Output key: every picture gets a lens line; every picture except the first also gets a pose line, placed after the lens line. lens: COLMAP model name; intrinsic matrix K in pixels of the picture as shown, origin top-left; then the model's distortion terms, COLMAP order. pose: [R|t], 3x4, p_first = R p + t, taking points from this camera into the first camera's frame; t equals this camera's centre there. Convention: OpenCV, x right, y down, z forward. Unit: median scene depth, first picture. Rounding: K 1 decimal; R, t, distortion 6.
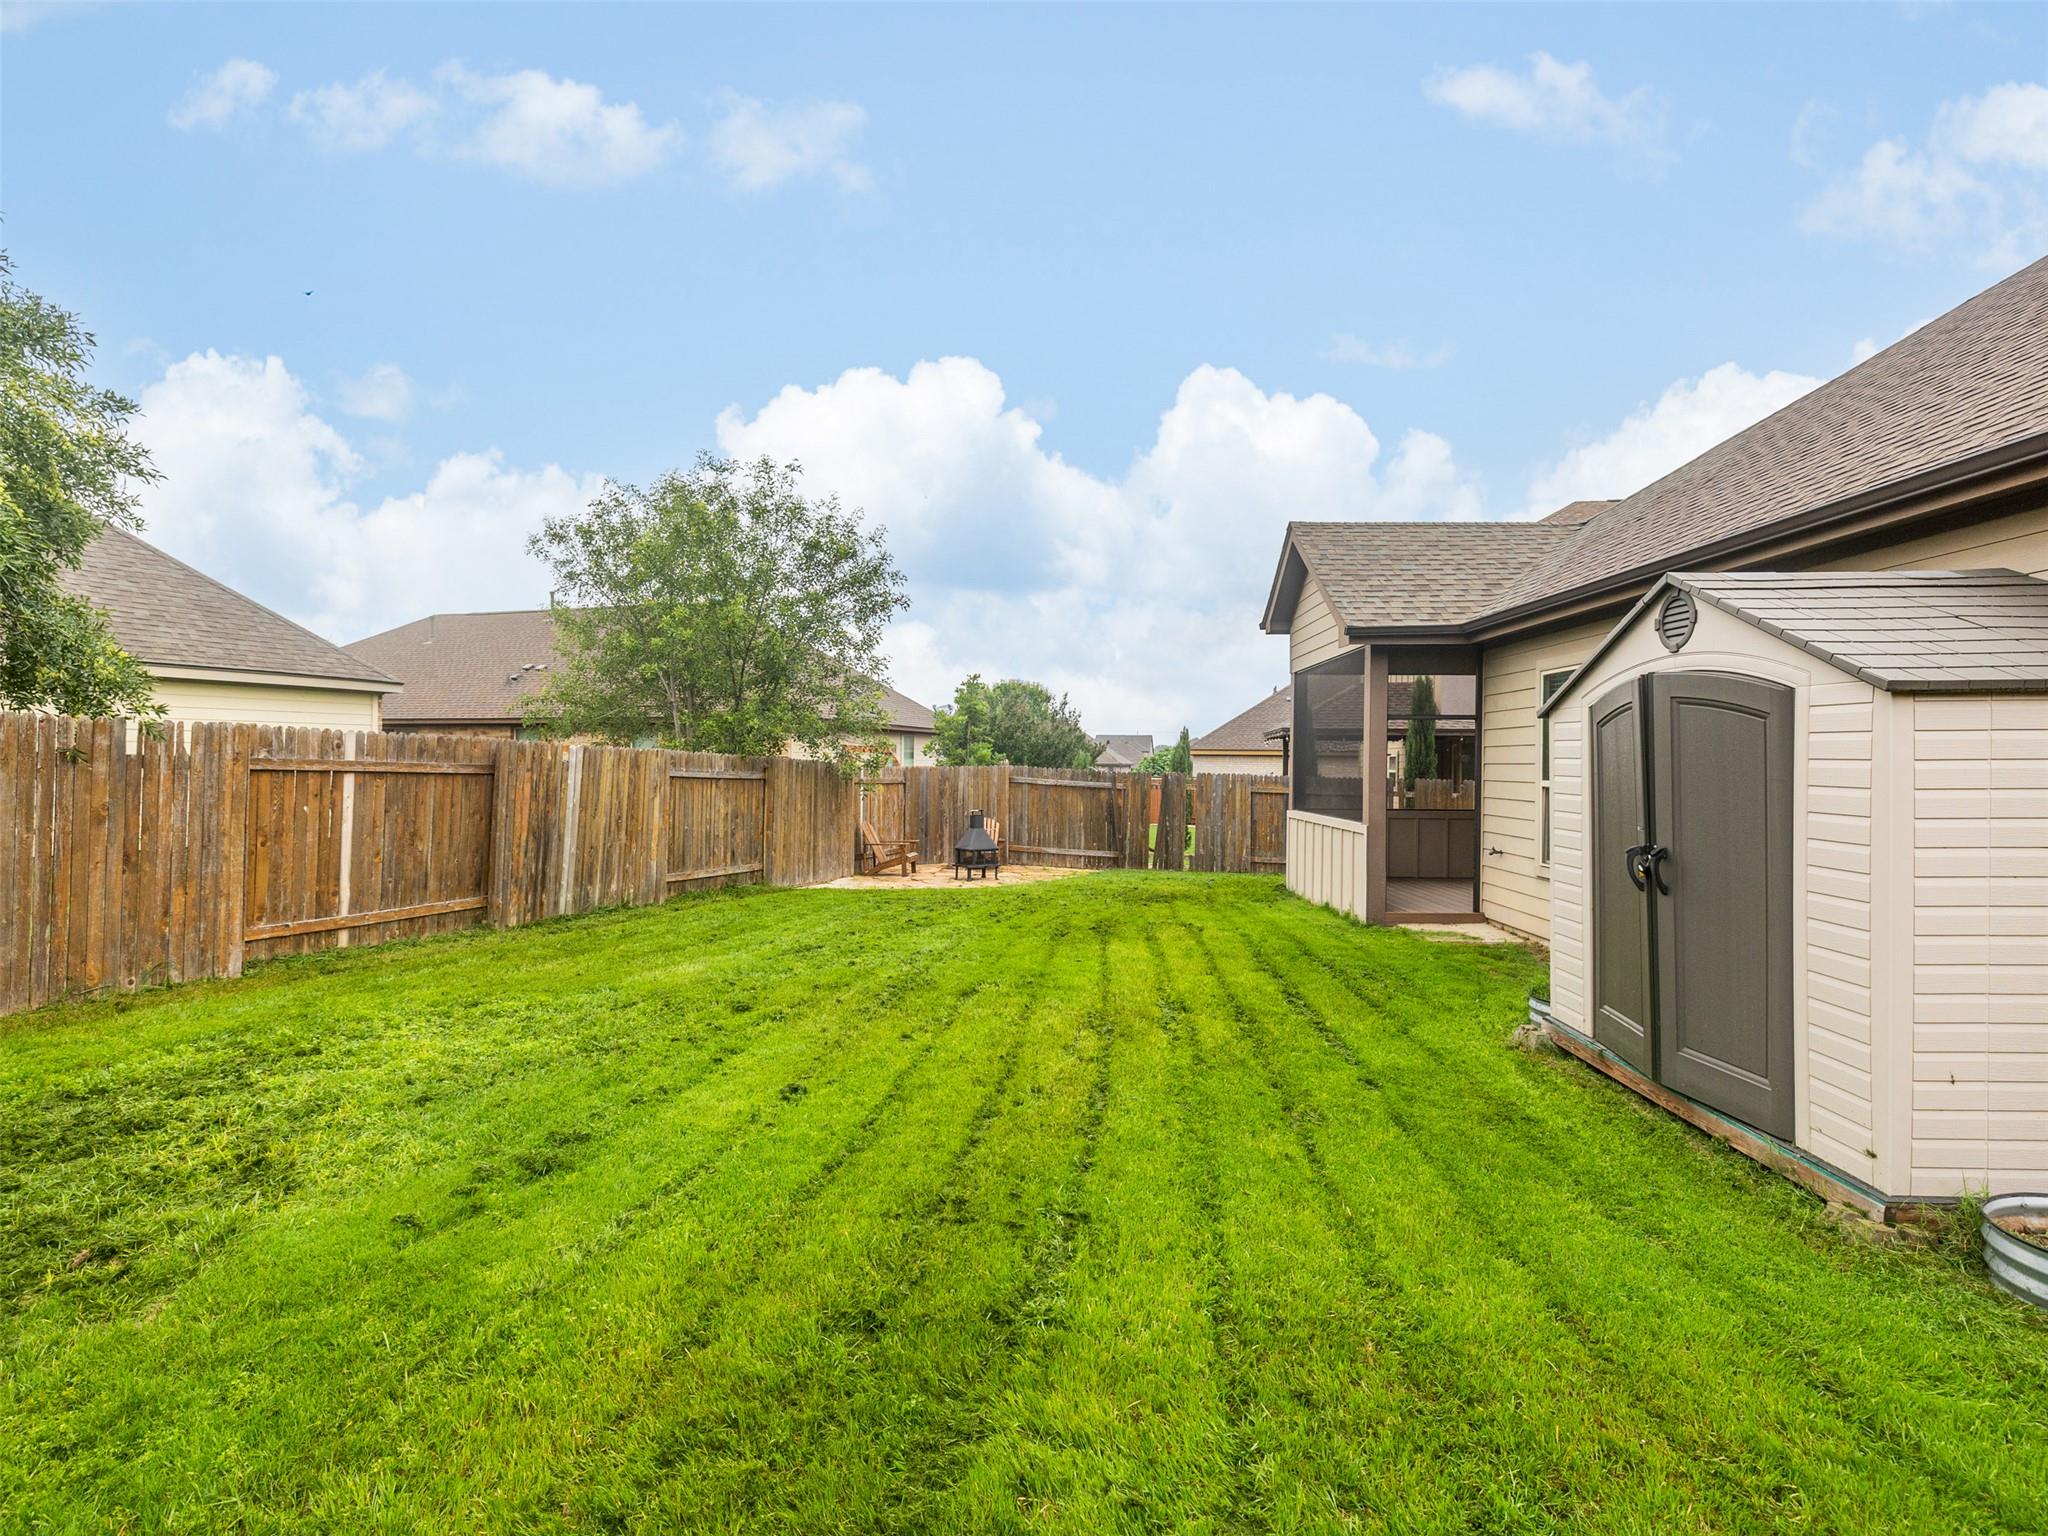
lens RADIAL K [[979.4, 0, 1016.5], [0, 979.4, 762.8], [0, 0, 1]] dist [0.000765, 0.000251]
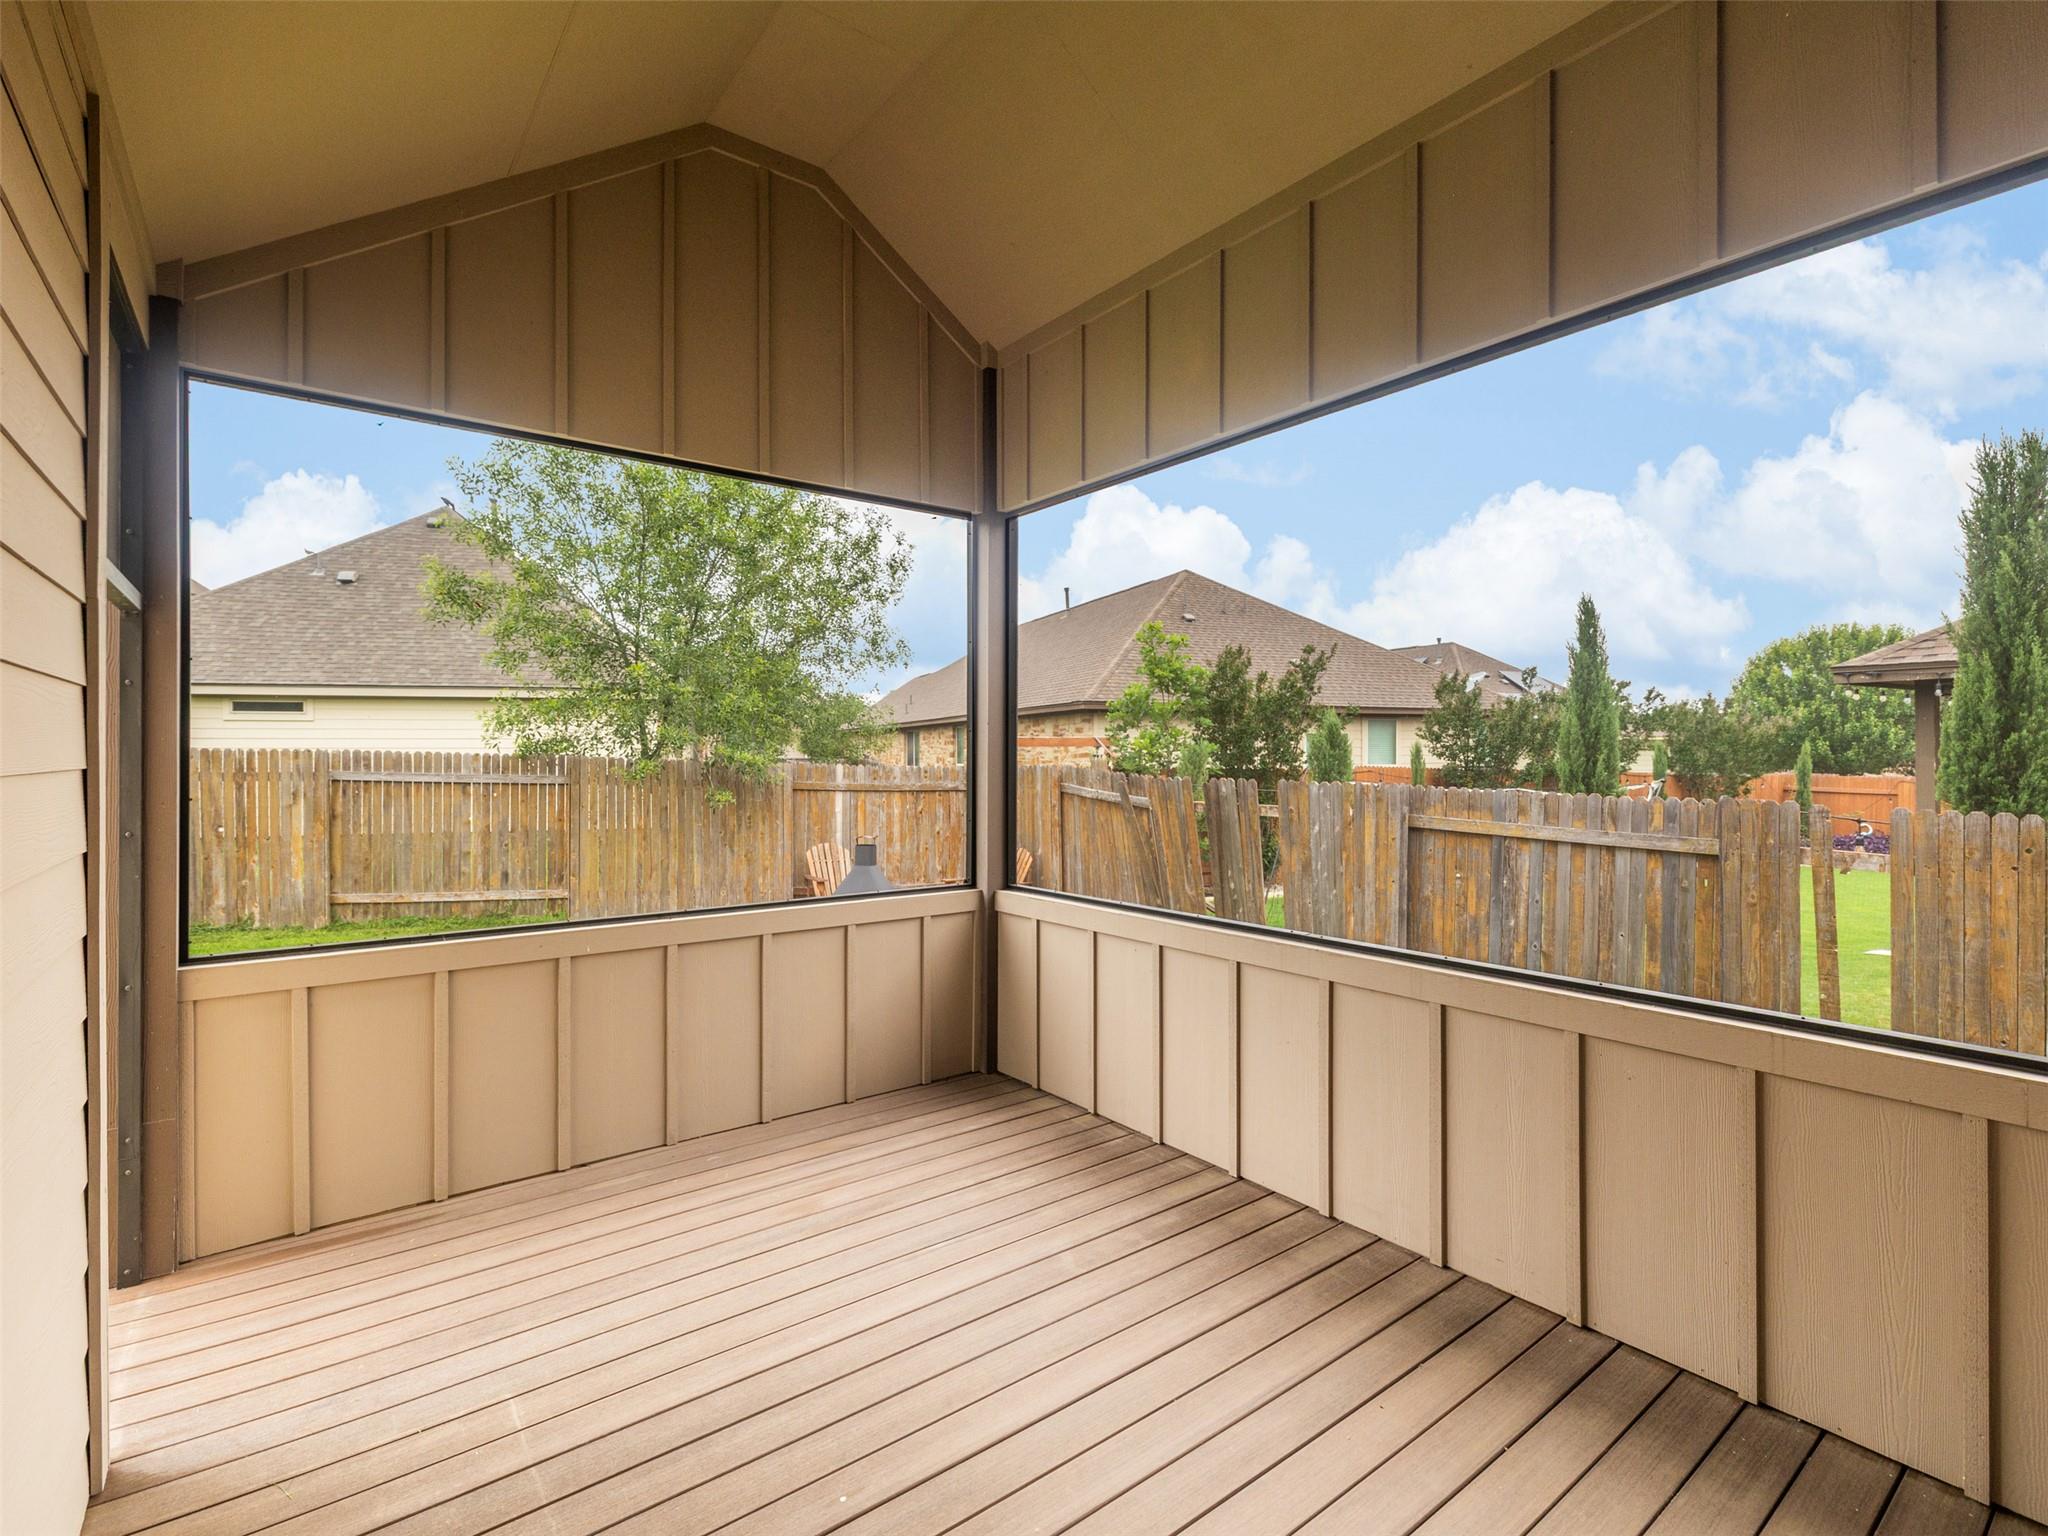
lens RADIAL K [[979.4, 0, 1016.5], [0, 979.4, 762.8], [0, 0, 1]] dist [0.000765, 0.000251]
pose [[0.637081, -0.001942, -0.770795, 0.814754], [0.005734, 0.999981, 0.002220, -0.000328], [0.770776, -0.005834, 0.637080, 1.076465]]
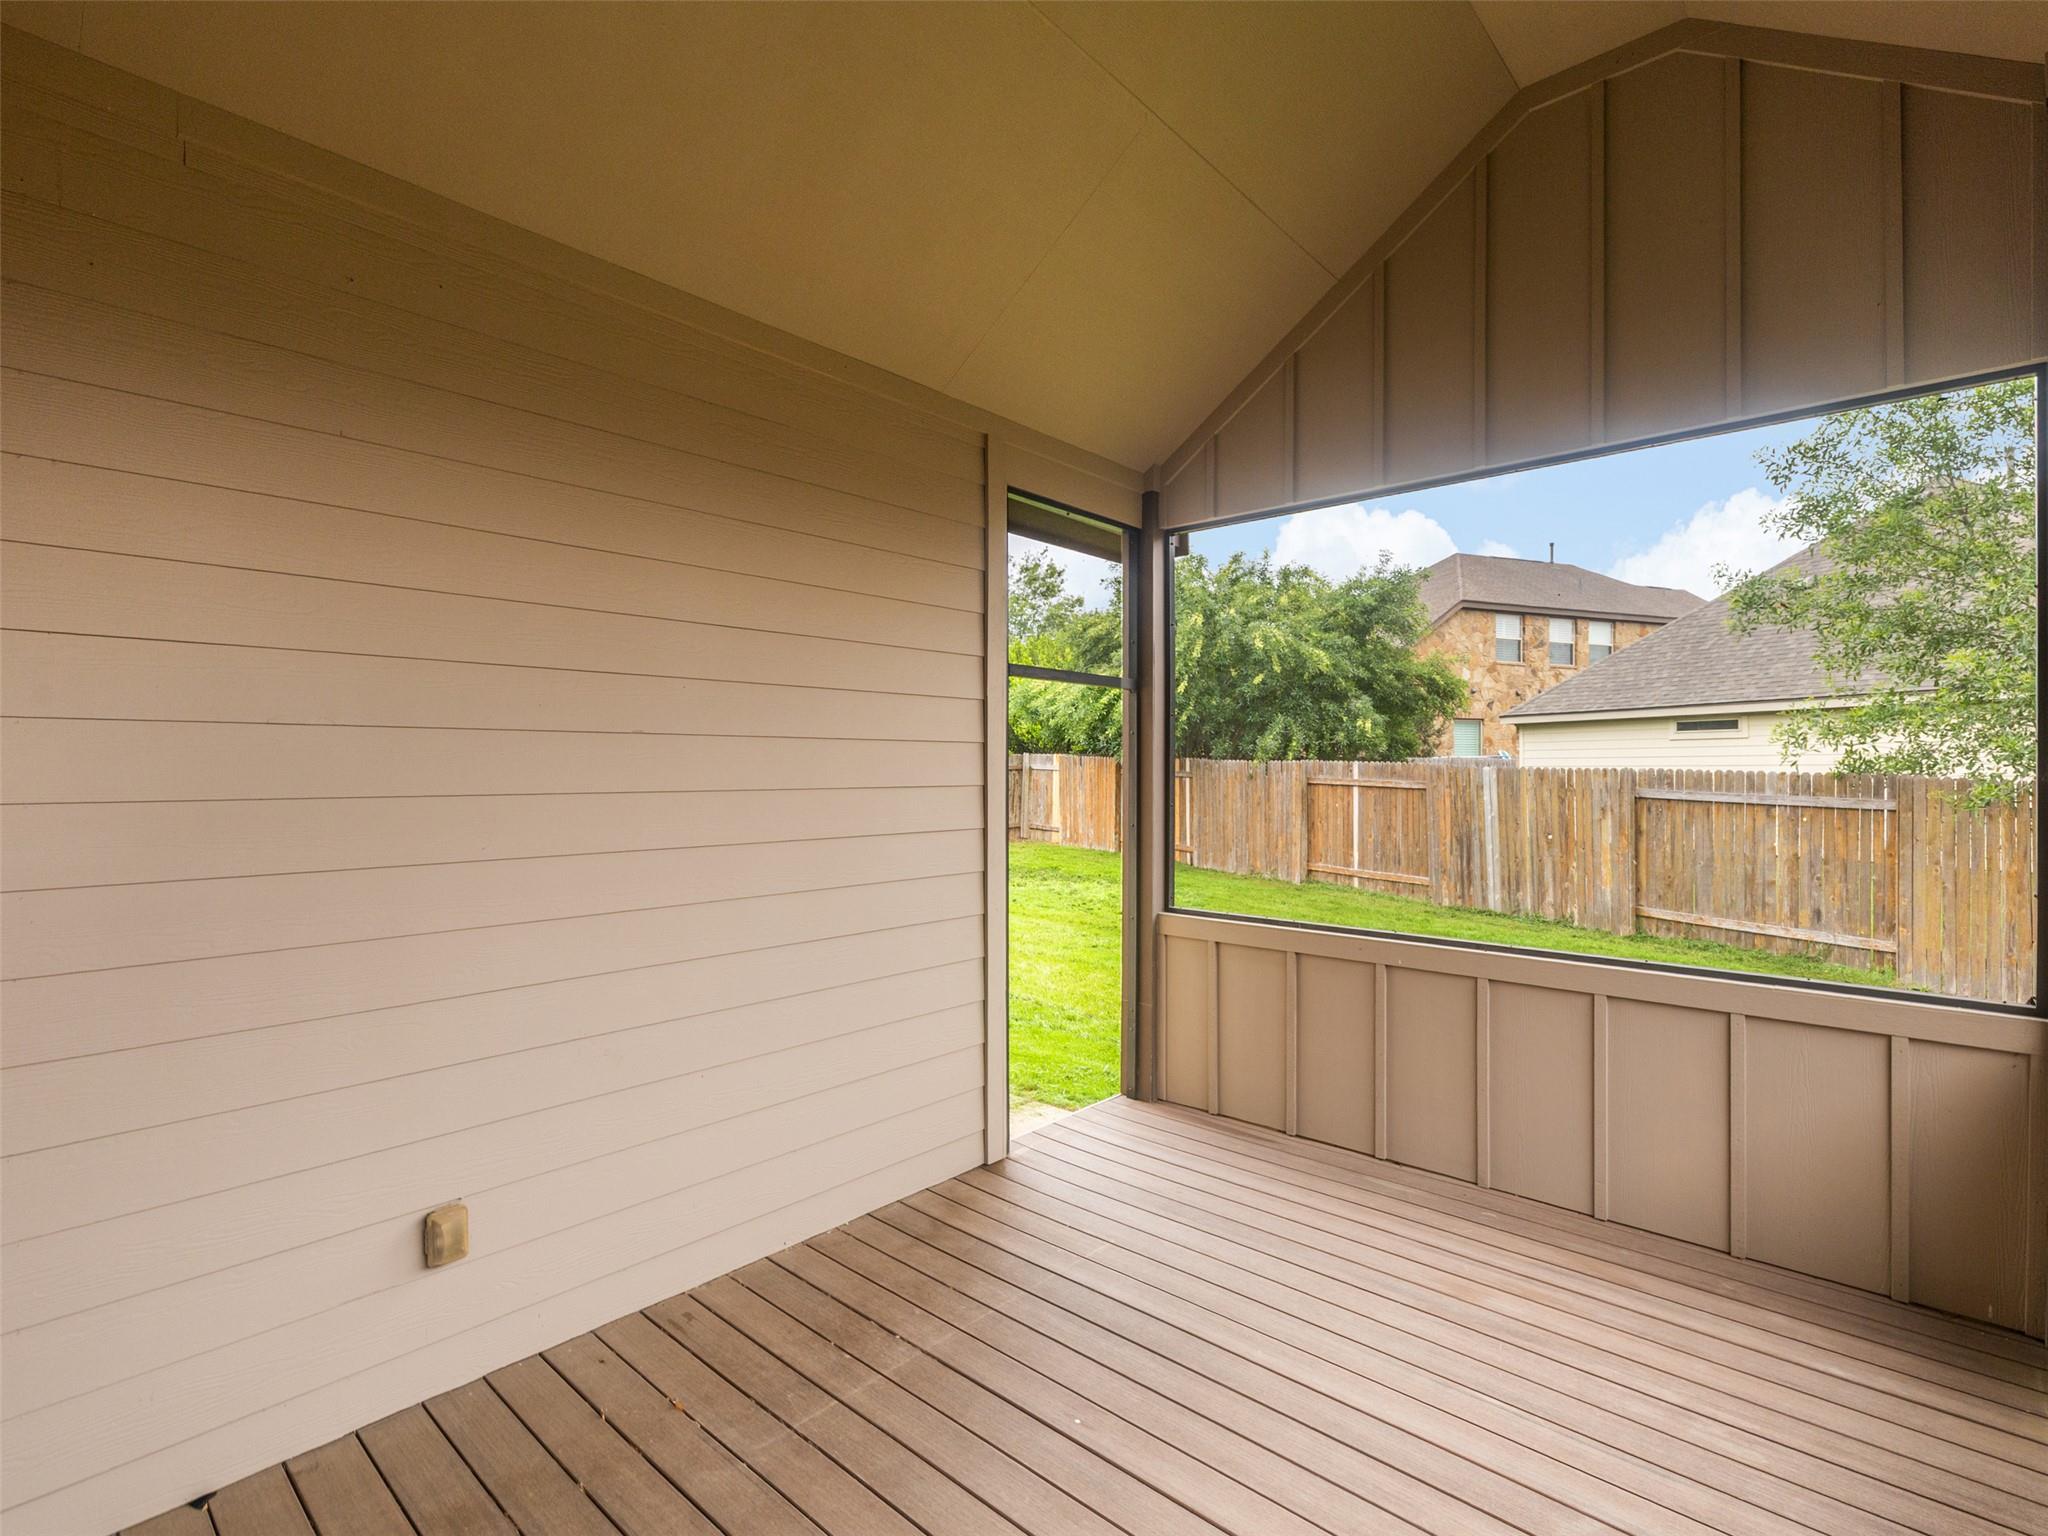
lens RADIAL K [[979.4, 0, 1016.5], [0, 979.4, 762.8], [0, 0, 1]] dist [0.000765, 0.000251]
pose [[-0.646064, -0.013438, -0.763165, 0.829183], [-0.005279, 0.999900, -0.013138, -0.004136], [0.763265, -0.004459, -0.646070, 1.352759]]
